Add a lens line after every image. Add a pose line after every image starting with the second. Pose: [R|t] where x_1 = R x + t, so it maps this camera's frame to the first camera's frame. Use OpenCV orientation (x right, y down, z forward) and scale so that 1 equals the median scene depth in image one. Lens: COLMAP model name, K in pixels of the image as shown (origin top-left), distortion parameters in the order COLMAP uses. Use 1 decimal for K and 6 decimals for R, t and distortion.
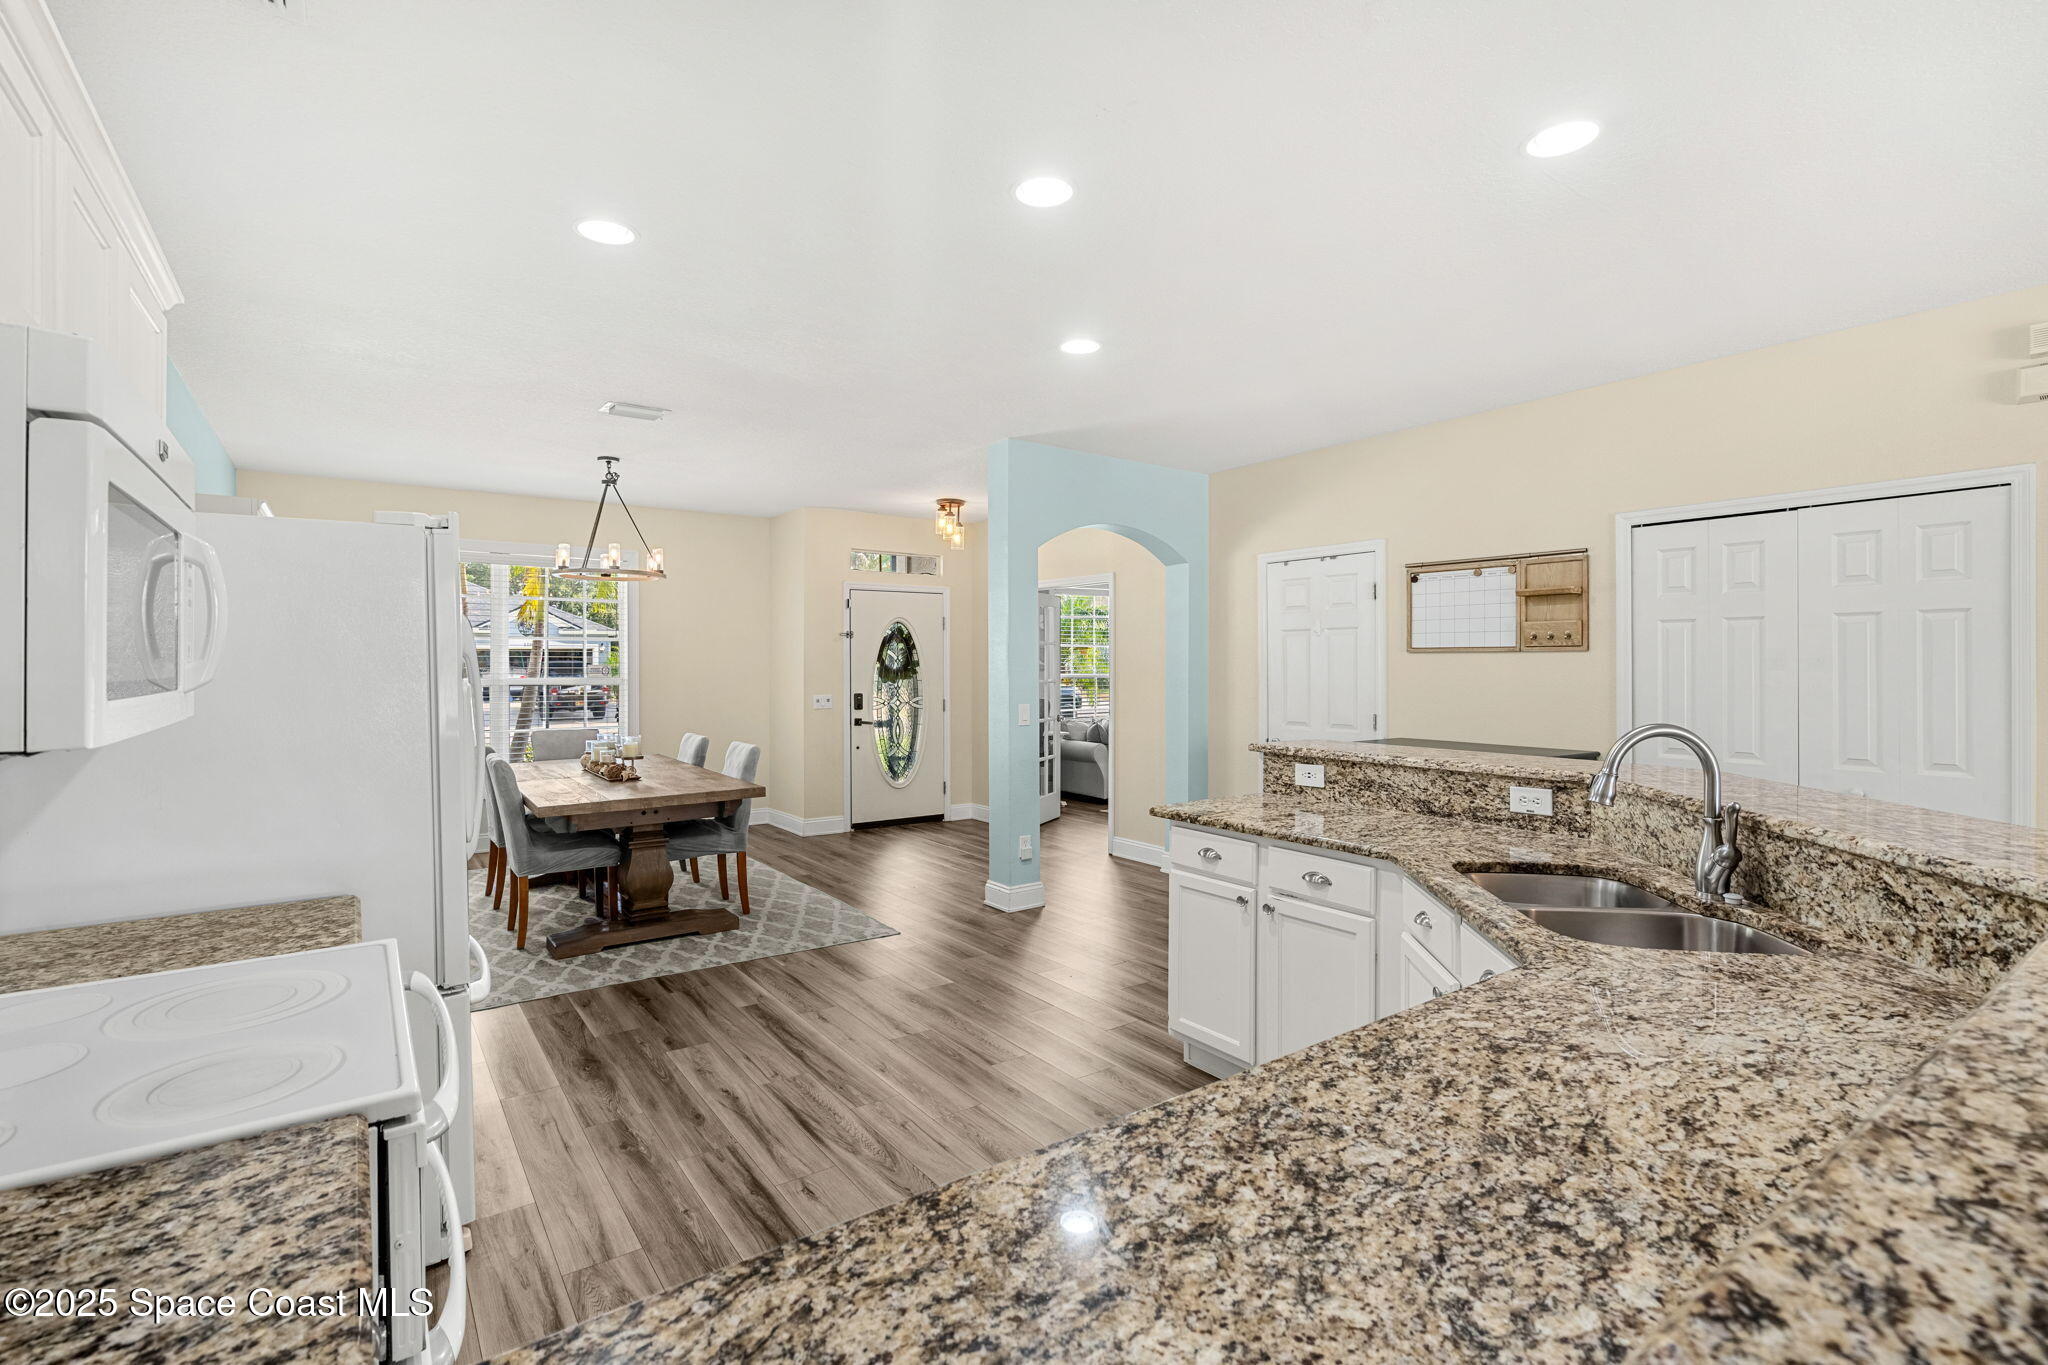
lens RADIAL K [[941.4, 0, 1015.2], [0, 941.4, 672.0], [0, 0, 1]] dist [-0.004635, 0.000005]
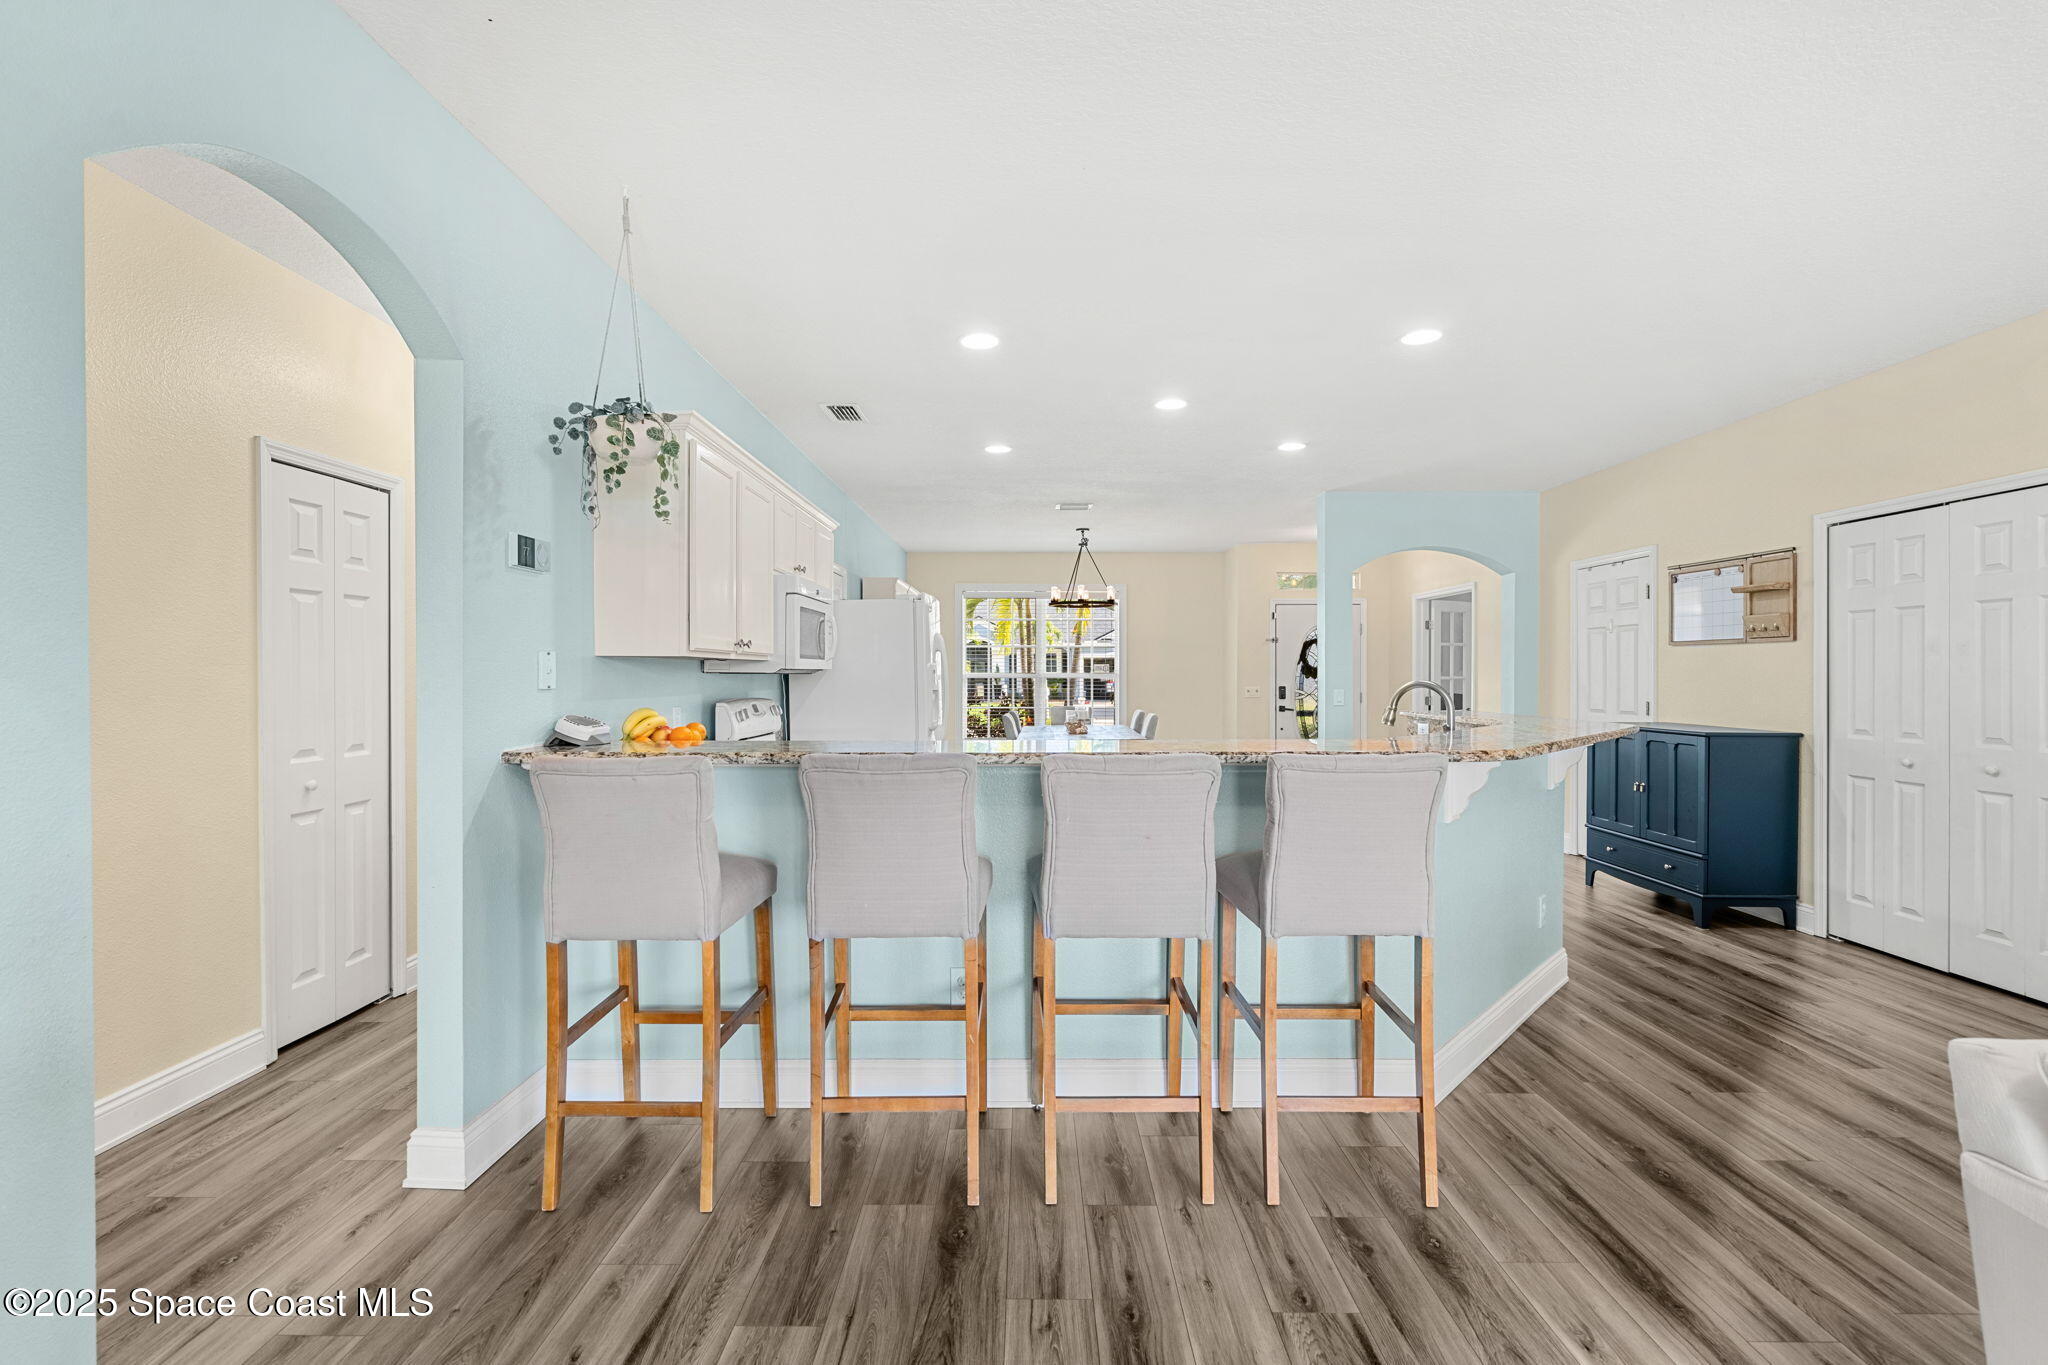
lens RADIAL K [[918.4, 0, 1024.0], [0, 918.4, 682.5], [0, 0, 1]] dist [-0.001875, 0.000264]
pose [[0.814046, 0.006976, -0.580759, 0.416615], [-0.005106, 0.999975, 0.004854, 0.021082], [0.580779, -0.000986, 0.814061, -0.325126]]
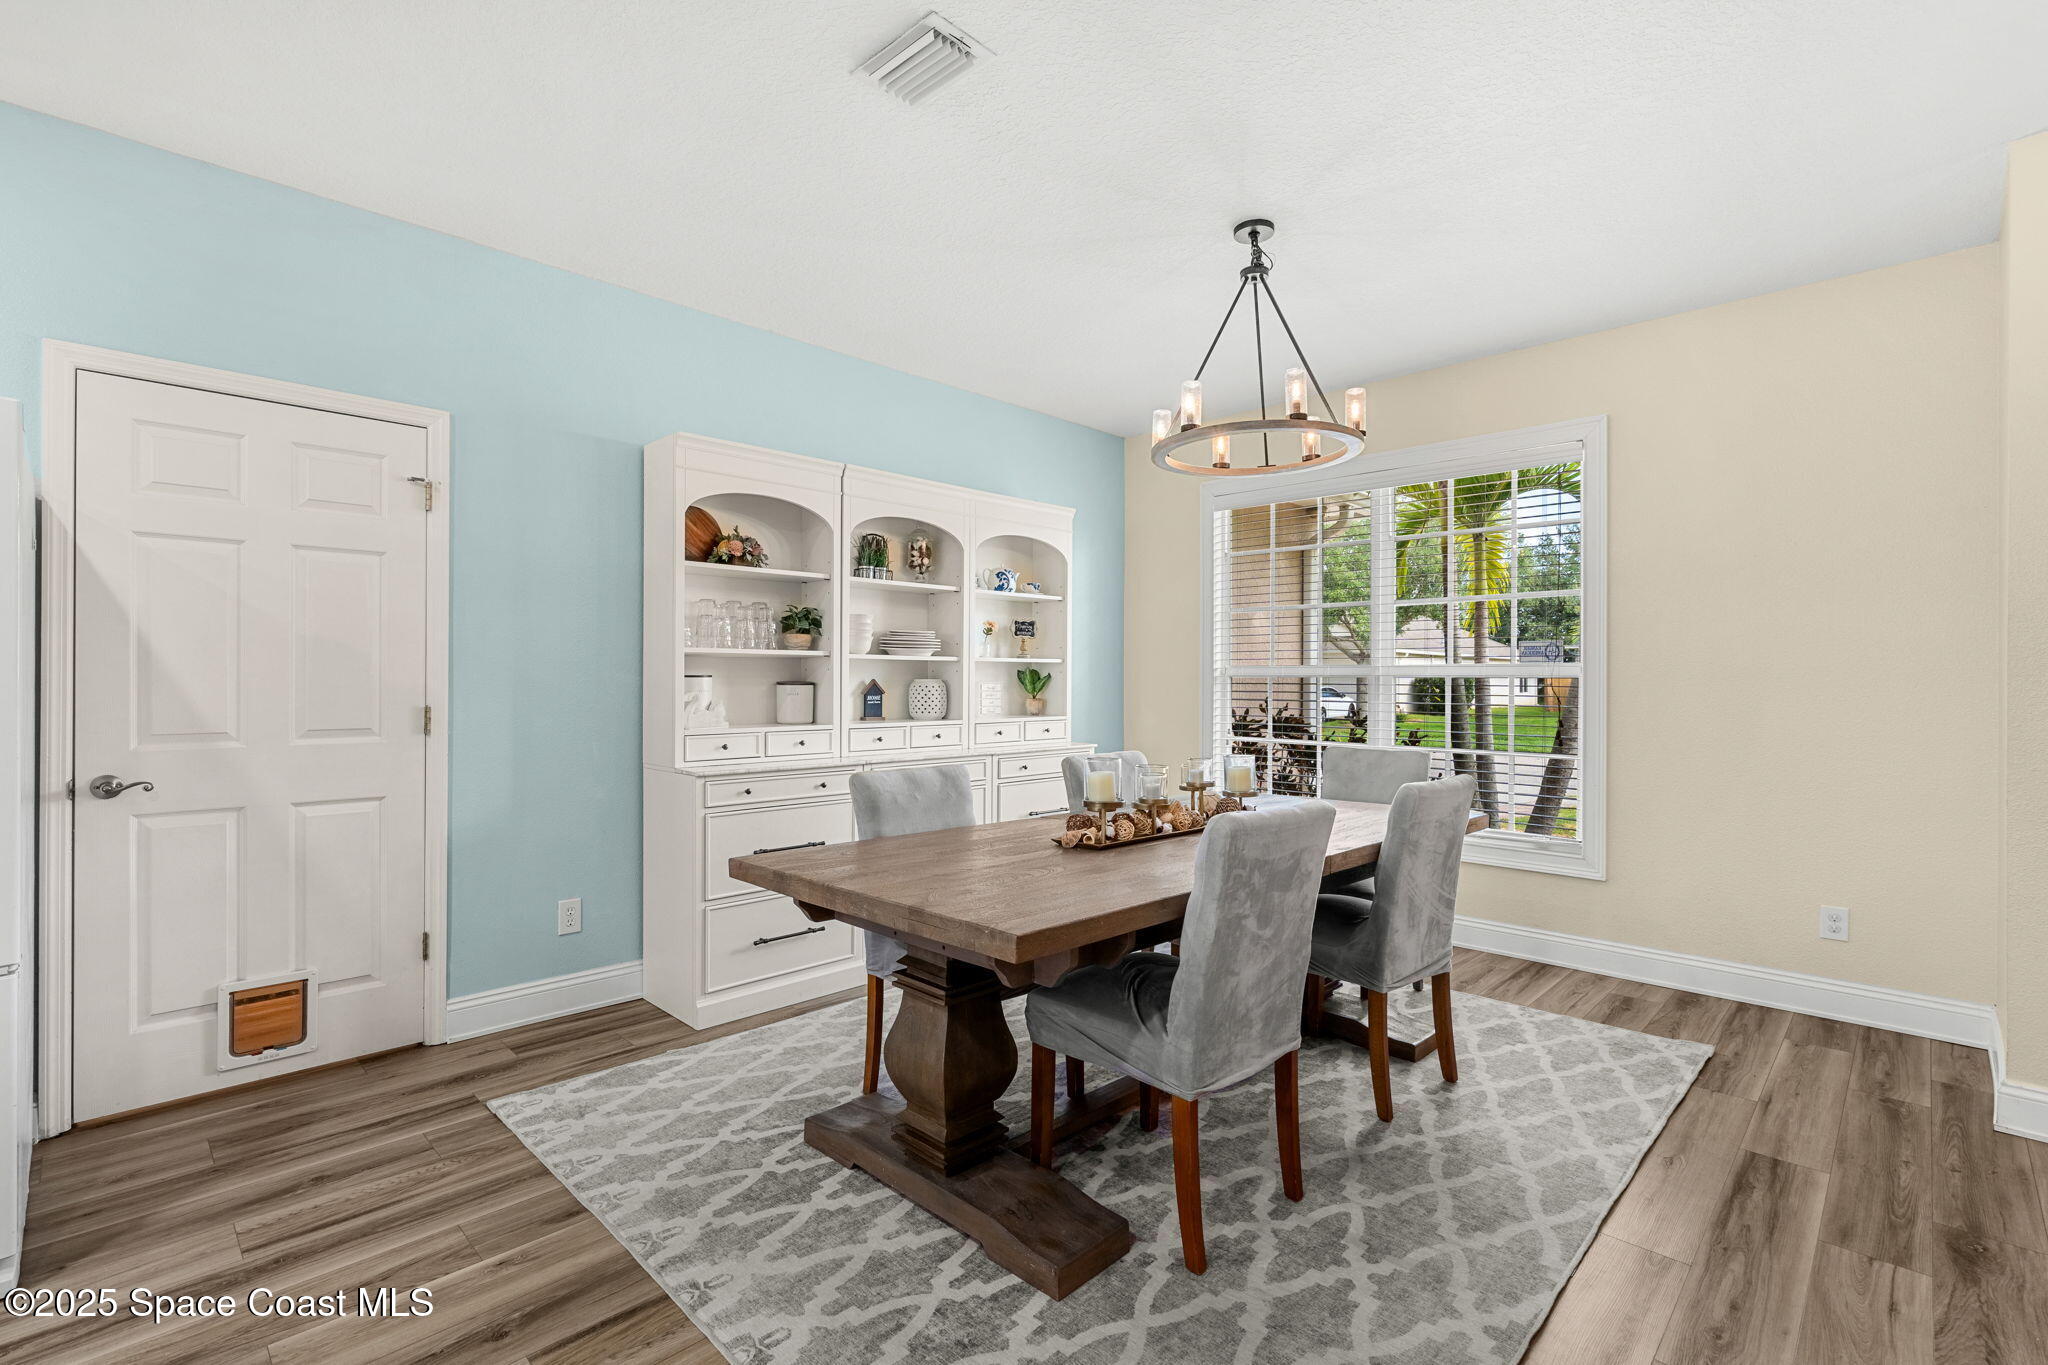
lens RADIAL K [[918.4, 0, 1024.0], [0, 918.4, 682.5], [0, 0, 1]] dist [-0.001875, 0.000264]
pose [[0.175135, -0.008178, -0.984510, 0.049483], [-0.008519, 0.999915, -0.009821, 0.039854], [0.984508, 0.010107, 0.175051, 0.902824]]
